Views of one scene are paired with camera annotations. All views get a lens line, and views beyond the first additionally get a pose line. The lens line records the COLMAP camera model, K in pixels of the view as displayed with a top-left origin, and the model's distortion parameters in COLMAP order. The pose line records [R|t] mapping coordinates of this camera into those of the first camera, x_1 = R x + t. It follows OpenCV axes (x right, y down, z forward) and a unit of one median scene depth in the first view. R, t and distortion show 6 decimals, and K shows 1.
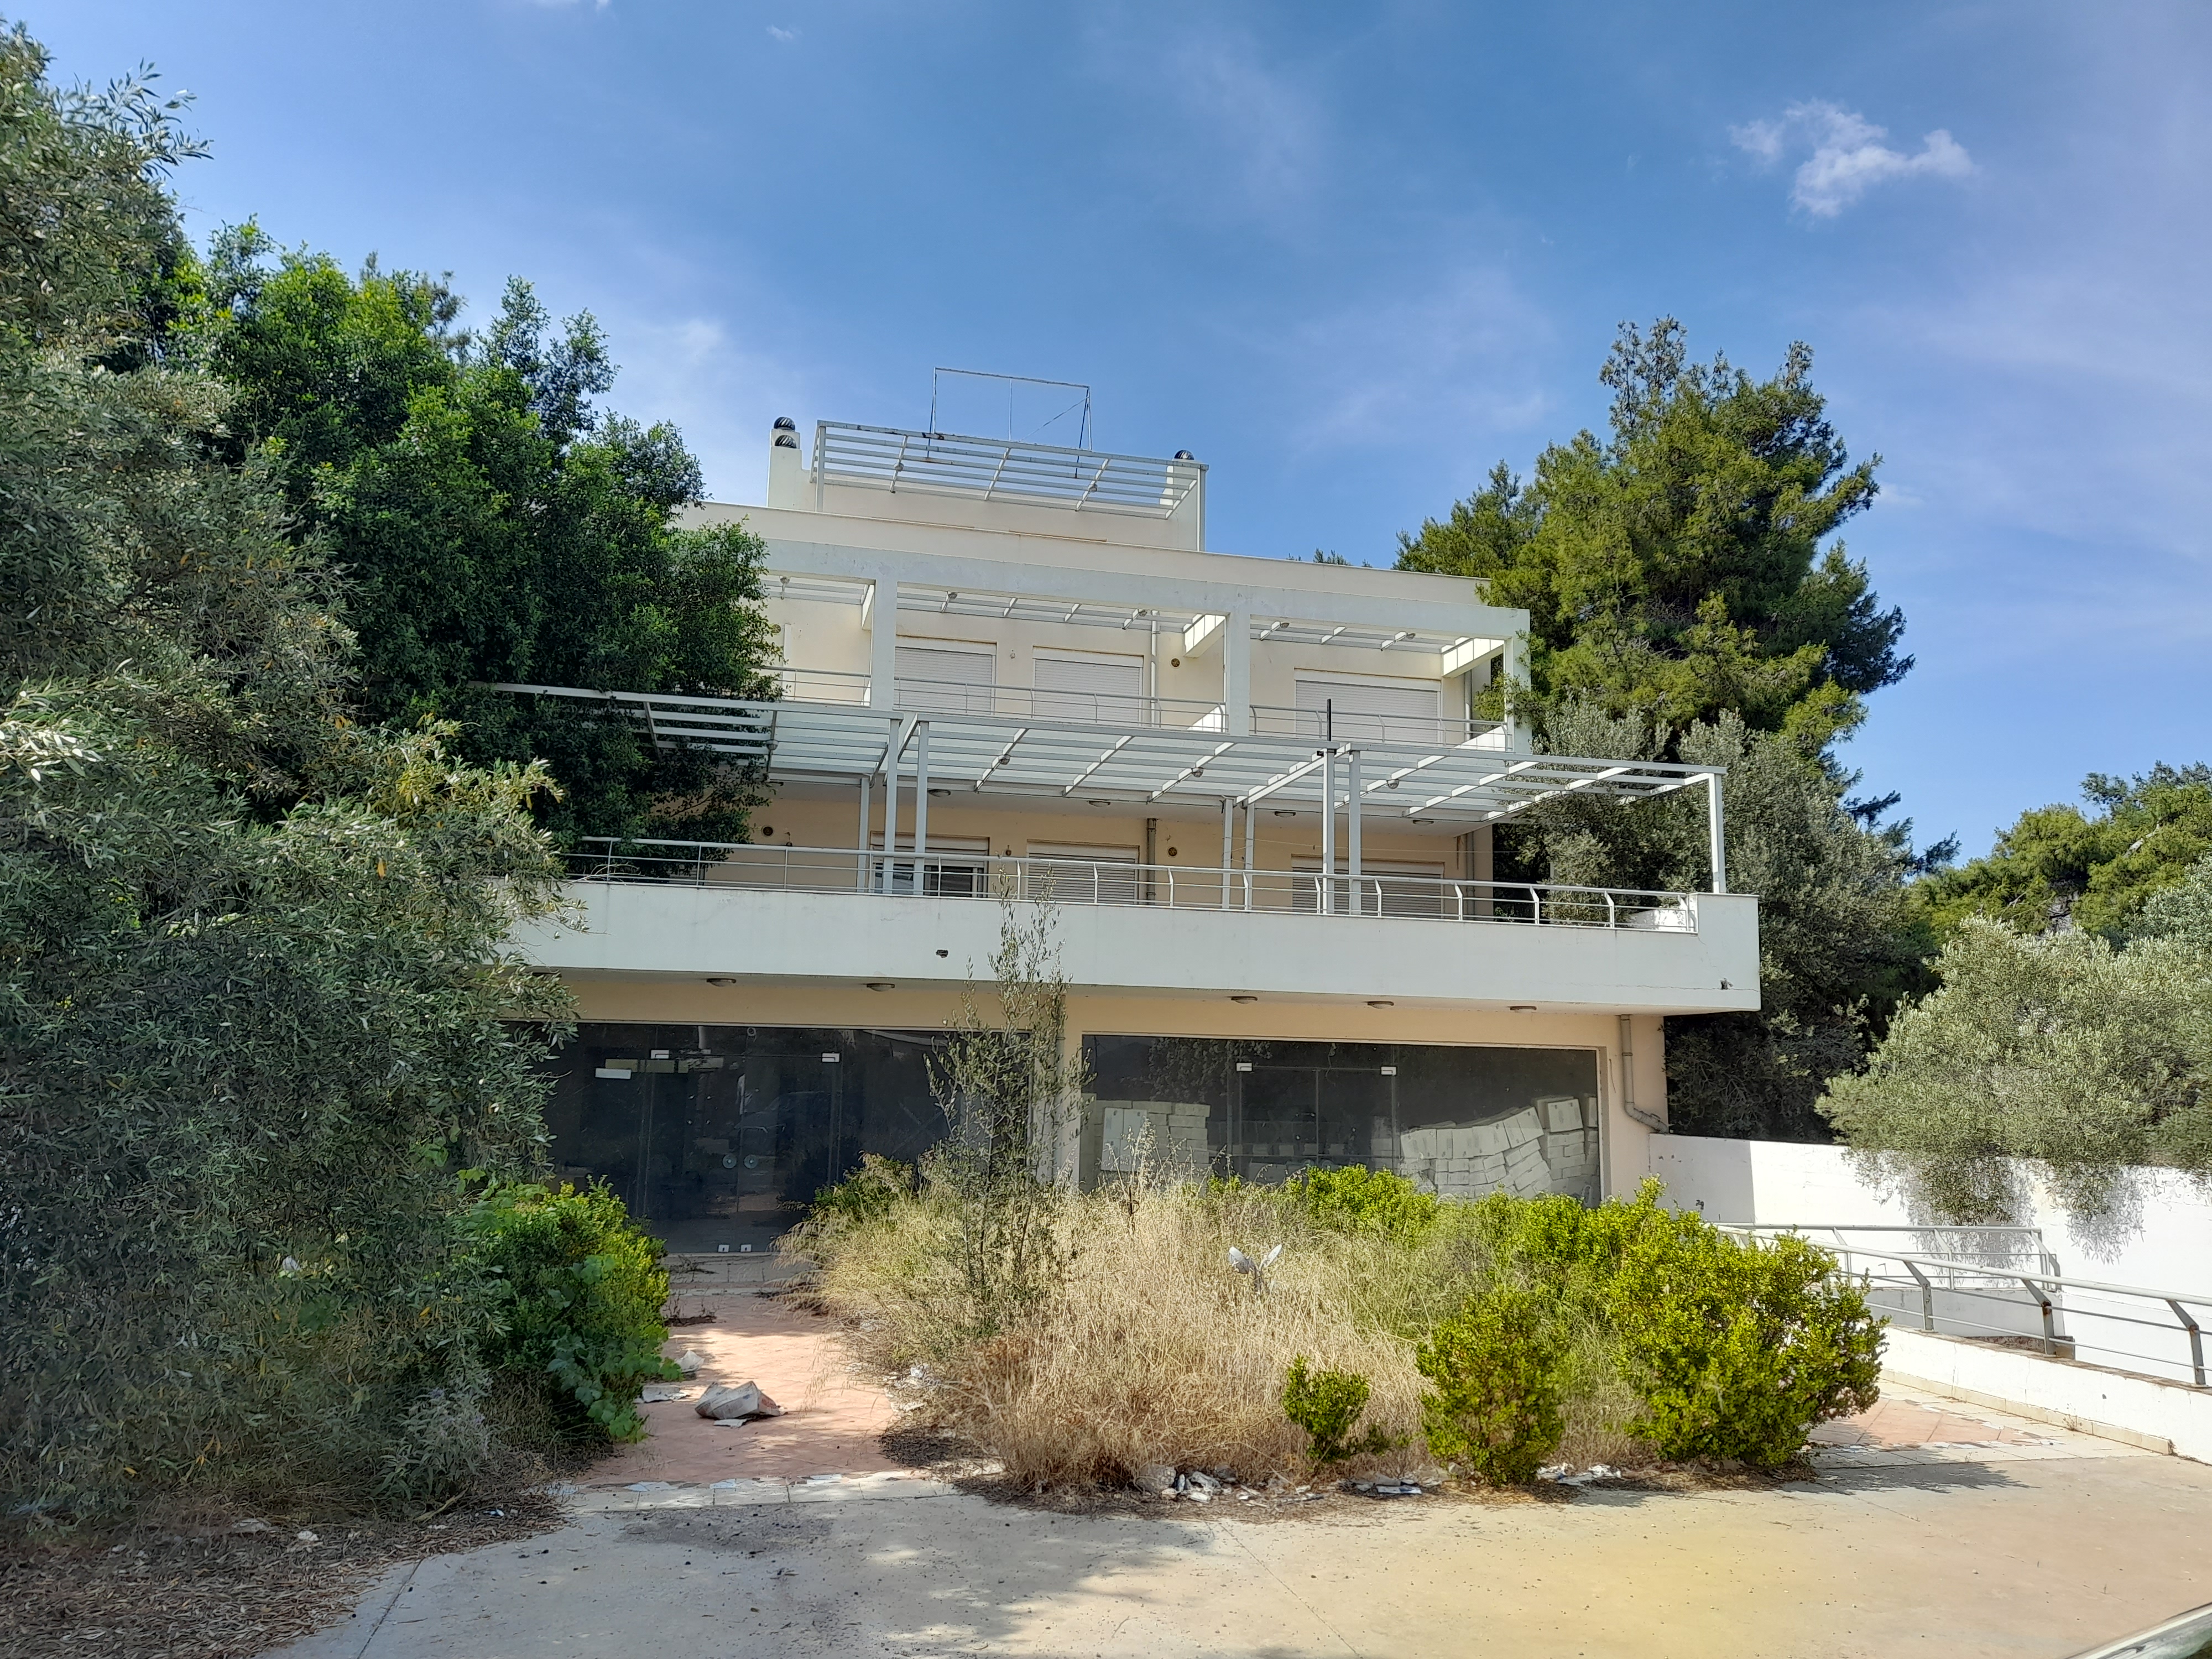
lens RADIAL K [[1665.3, 0, 1102.9], [0, 1665.3, 838.0], [0, 0, 1]] dist [0.073377, -0.063108]
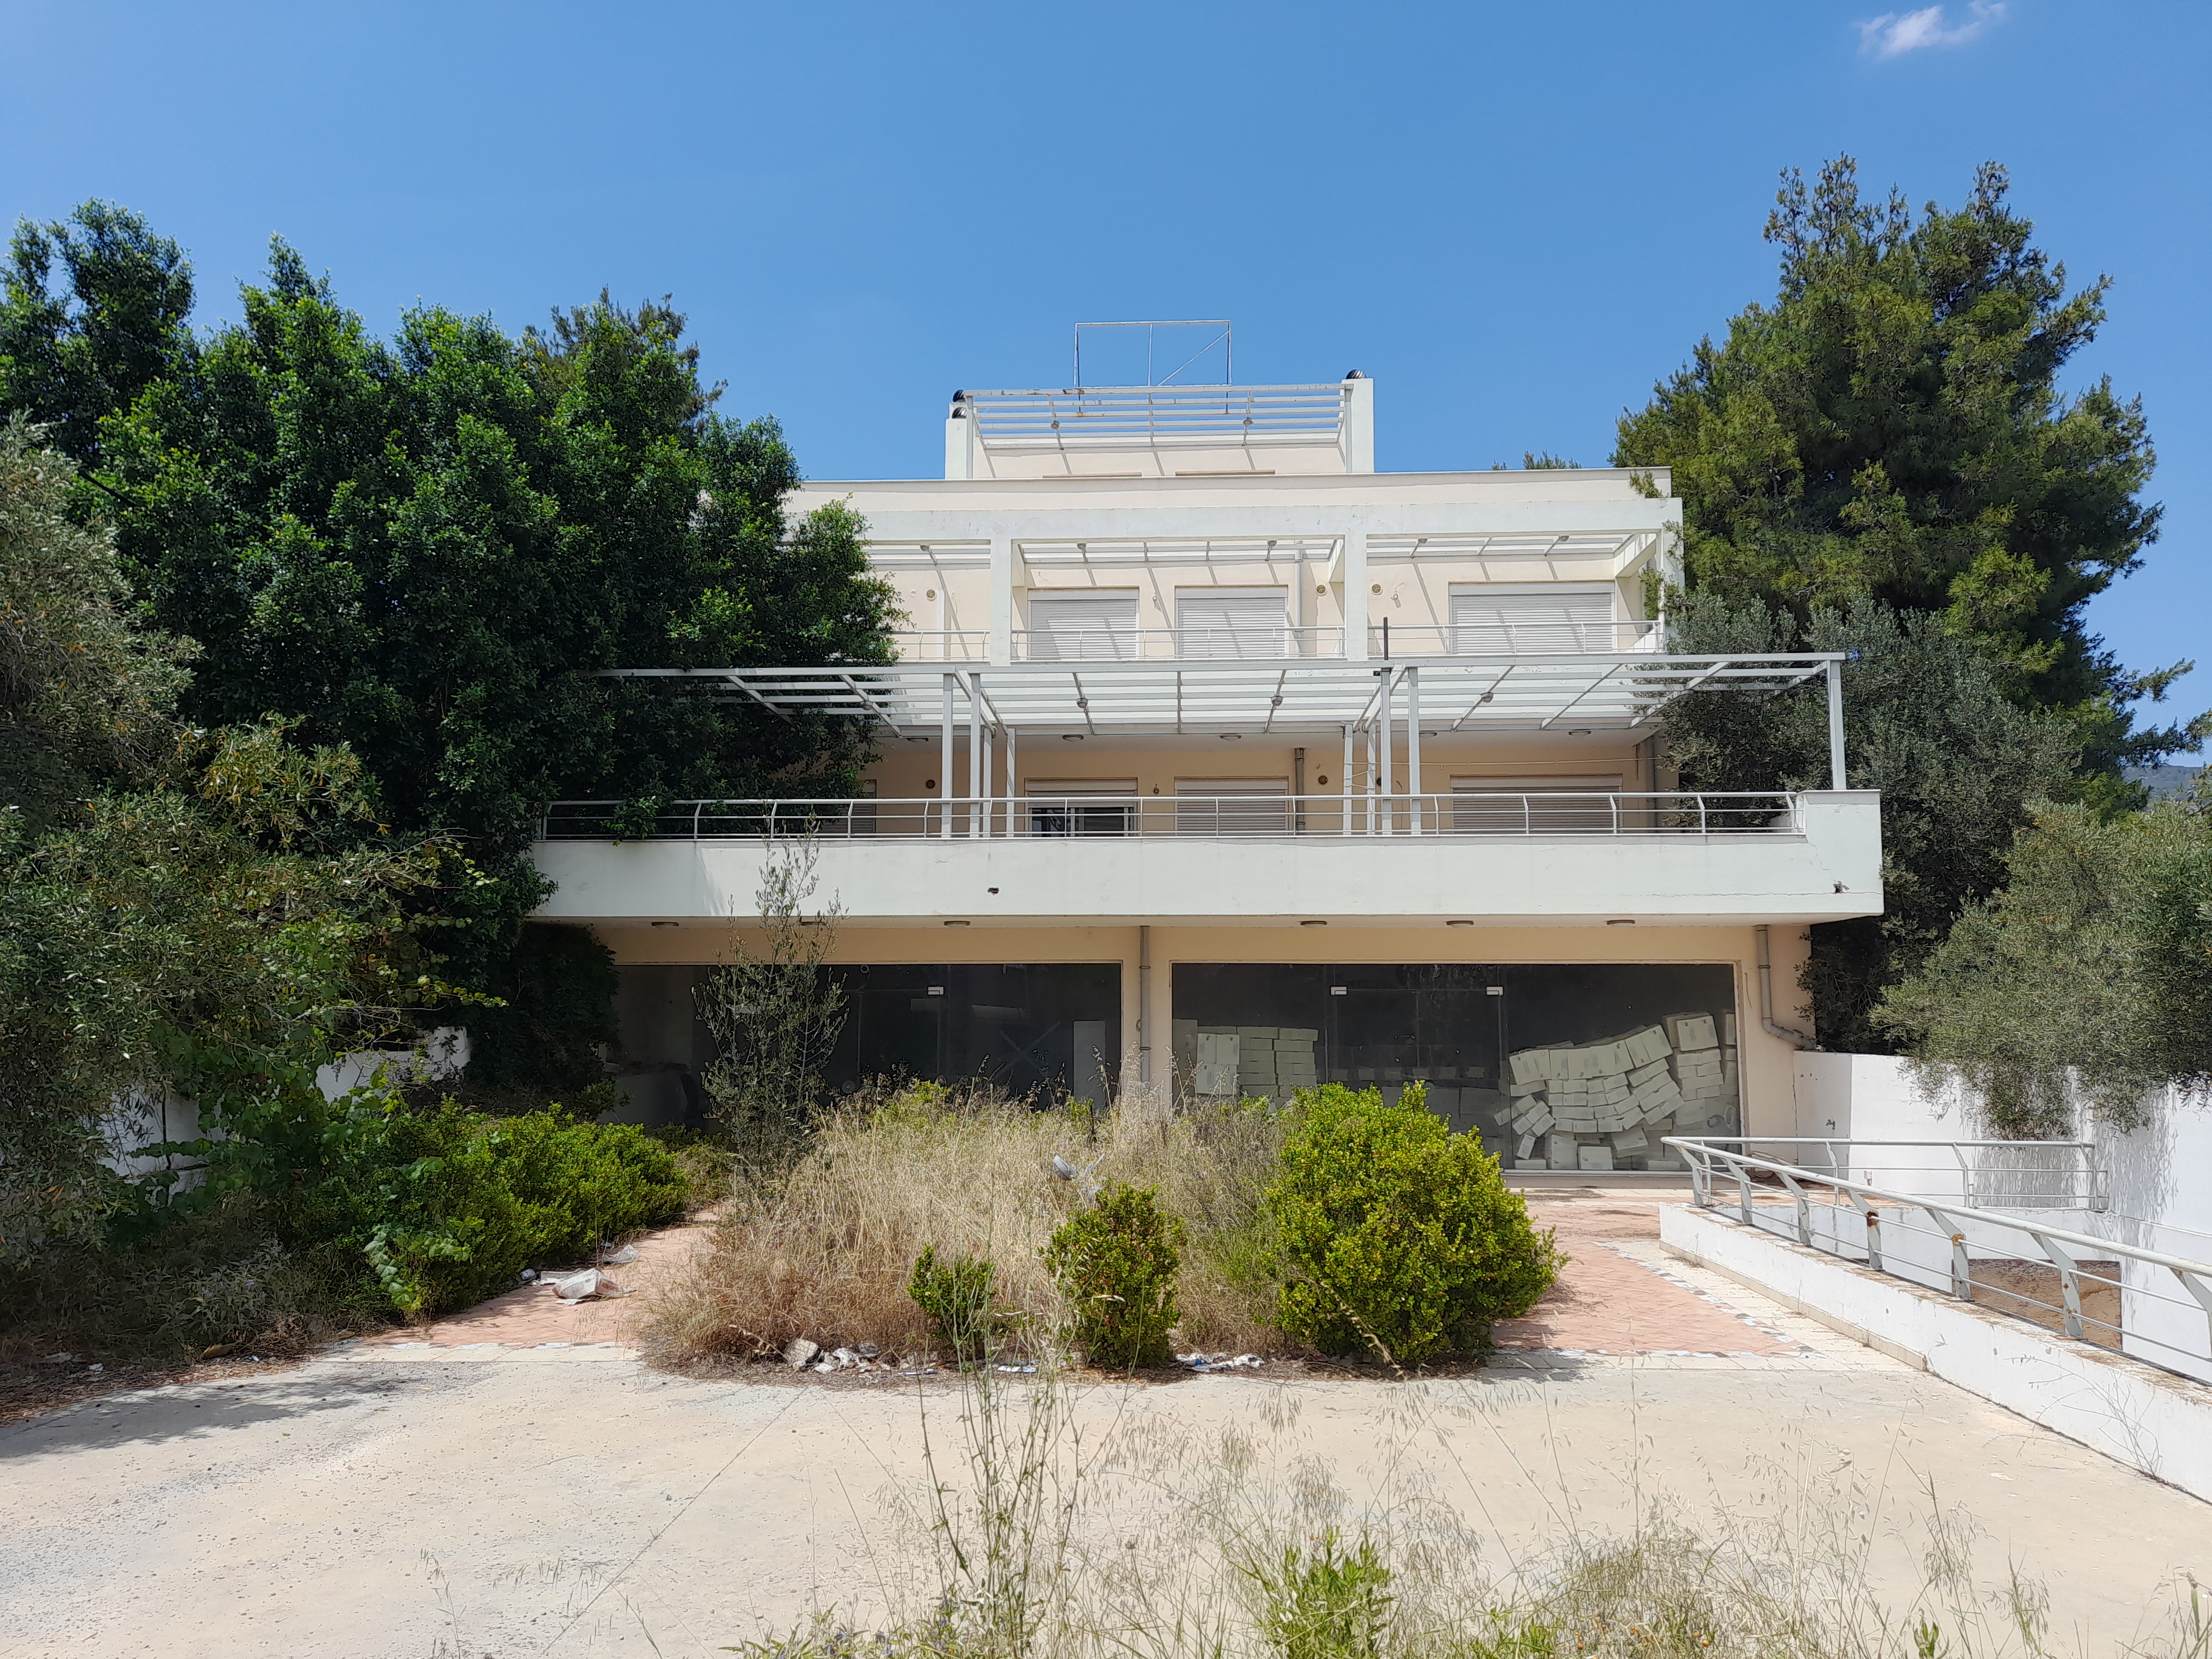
lens RADIAL K [[1665.3, 0, 1100.9], [0, 1665.3, 850.7], [0, 0, 1]] dist [0.073377, -0.063108]
pose [[0.960275, -0.048097, -0.274880, 0.219224], [0.060022, 0.997579, 0.035132, 0.008515], [0.272525, -0.050235, 0.960836, -0.001588]]
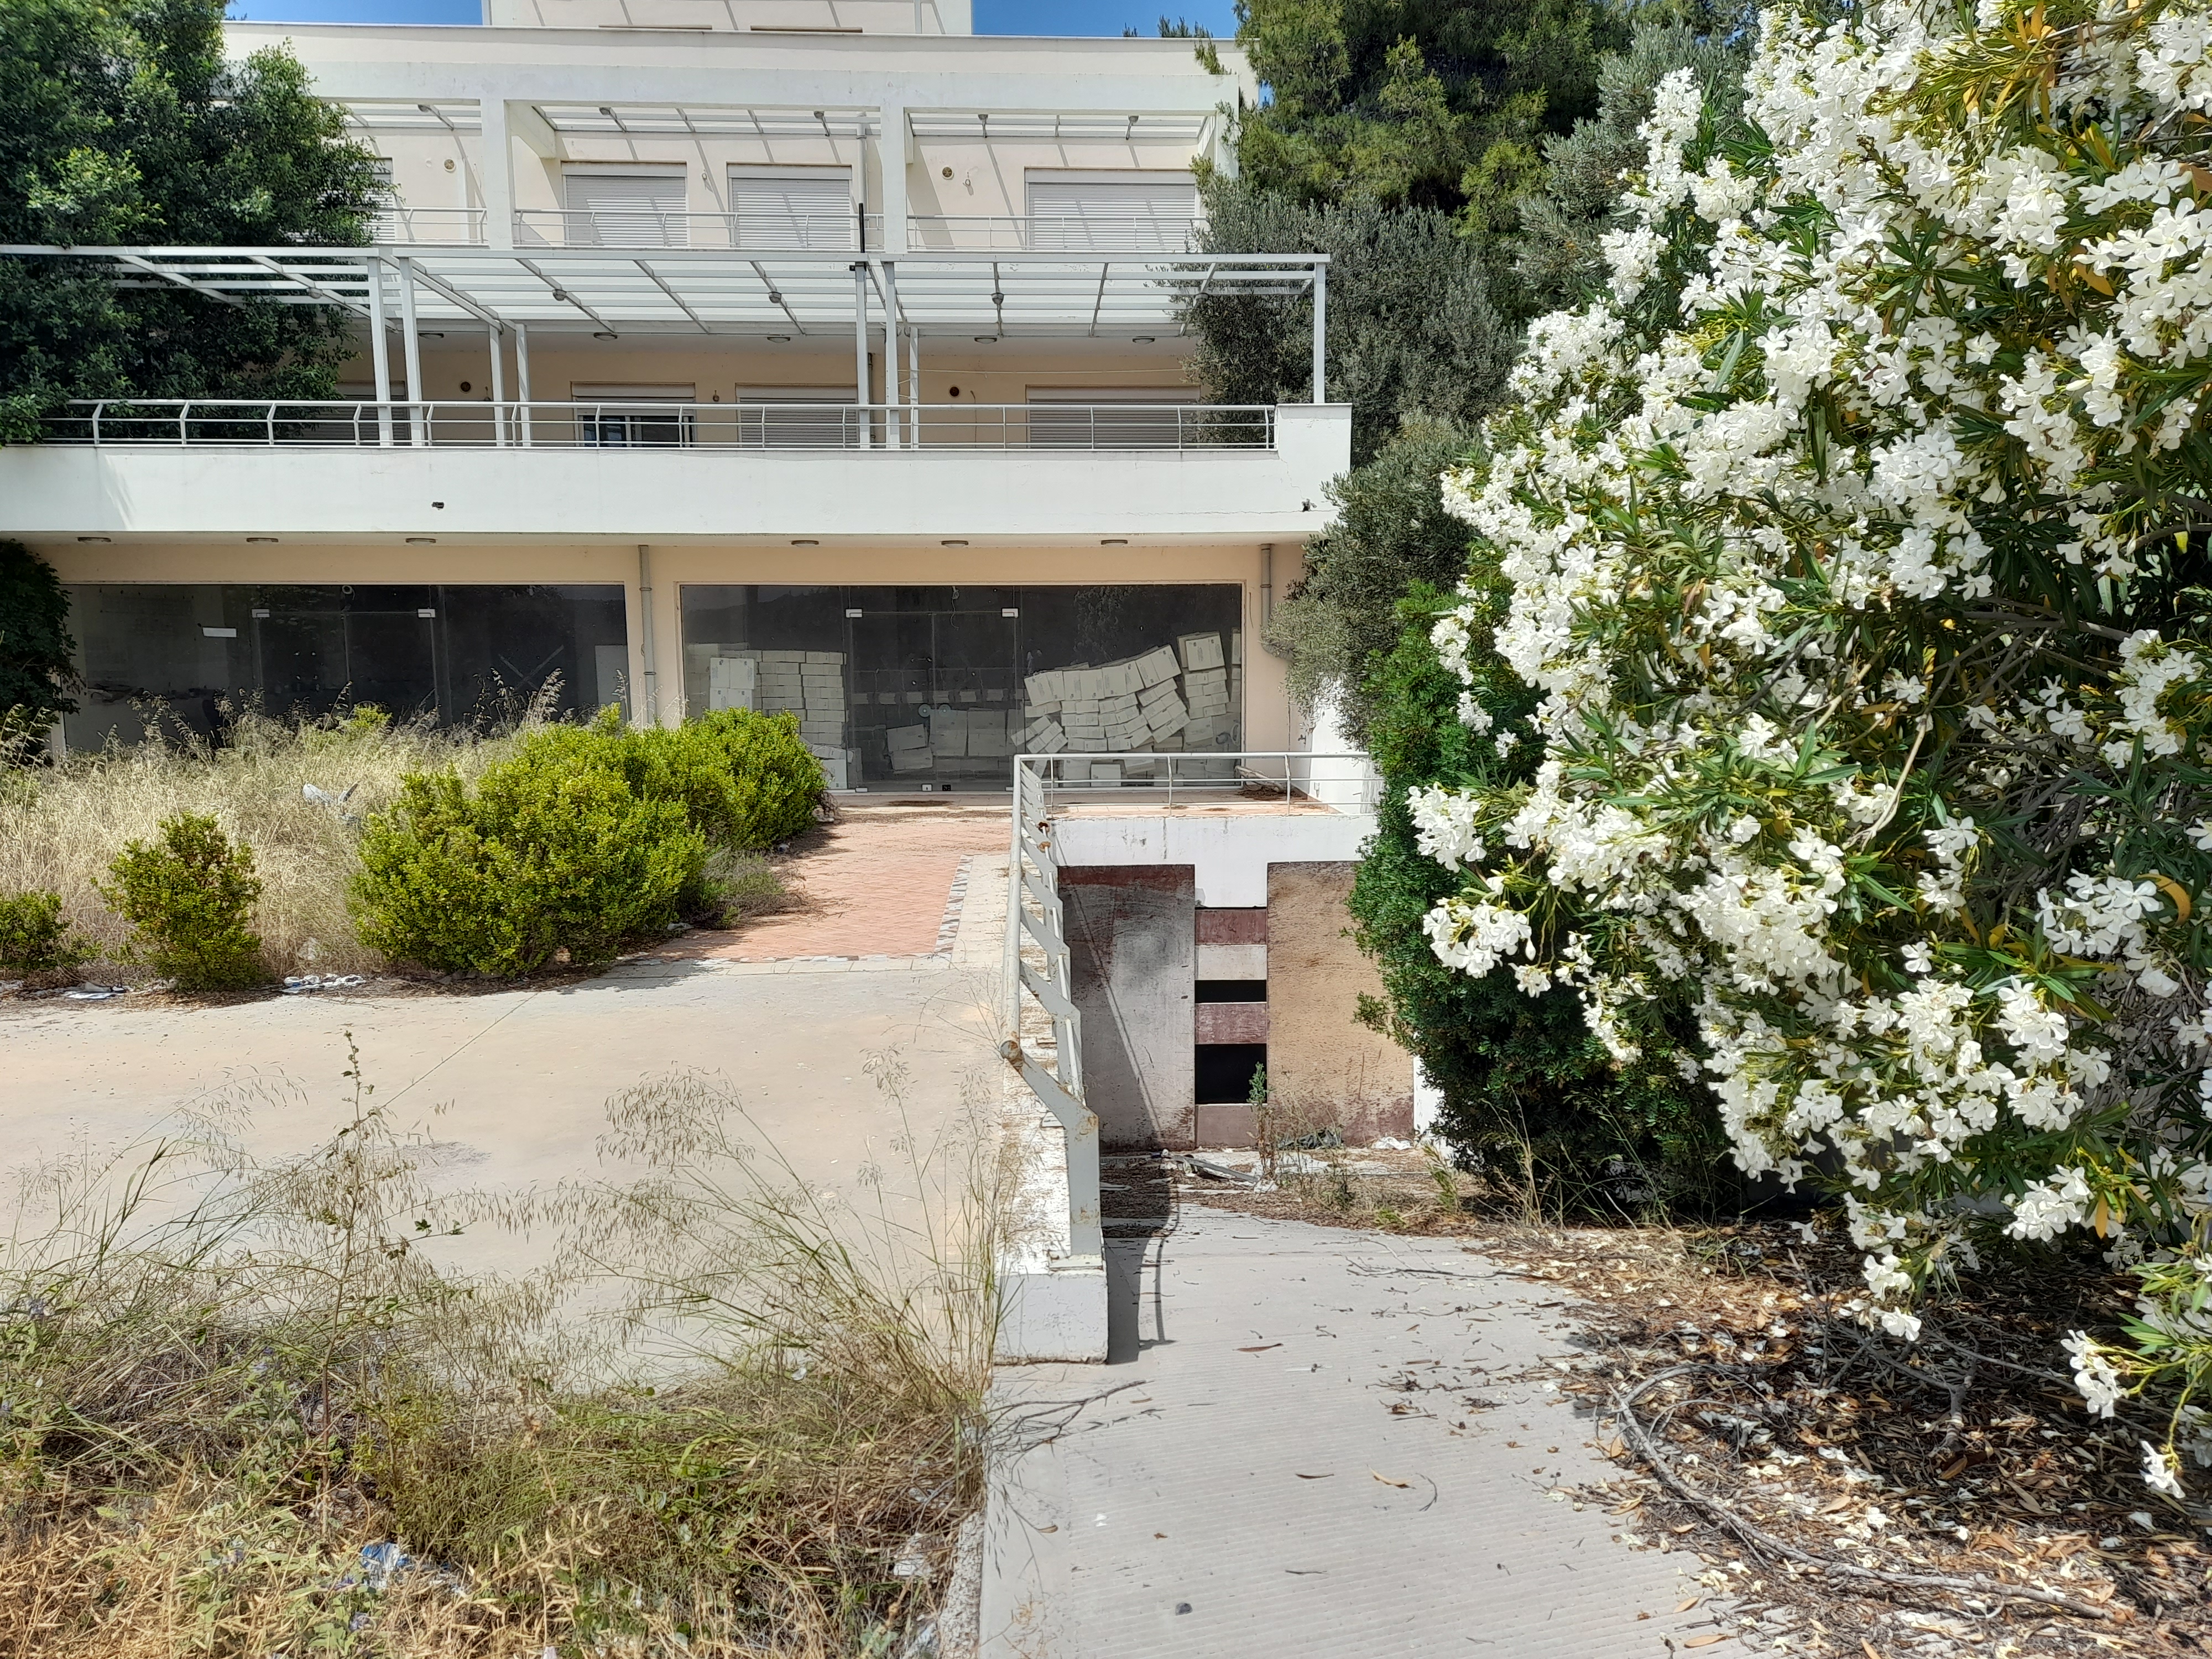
lens RADIAL K [[1665.3, 0, 1136.4], [0, 1665.3, 866.1], [0, 0, 1]] dist [0.073377, -0.063108]
pose [[0.981890, -0.000983, -0.189451, 0.420970], [0.053436, 0.960822, 0.271965, 0.020158], [0.181761, -0.277163, 0.943474, 0.053801]]
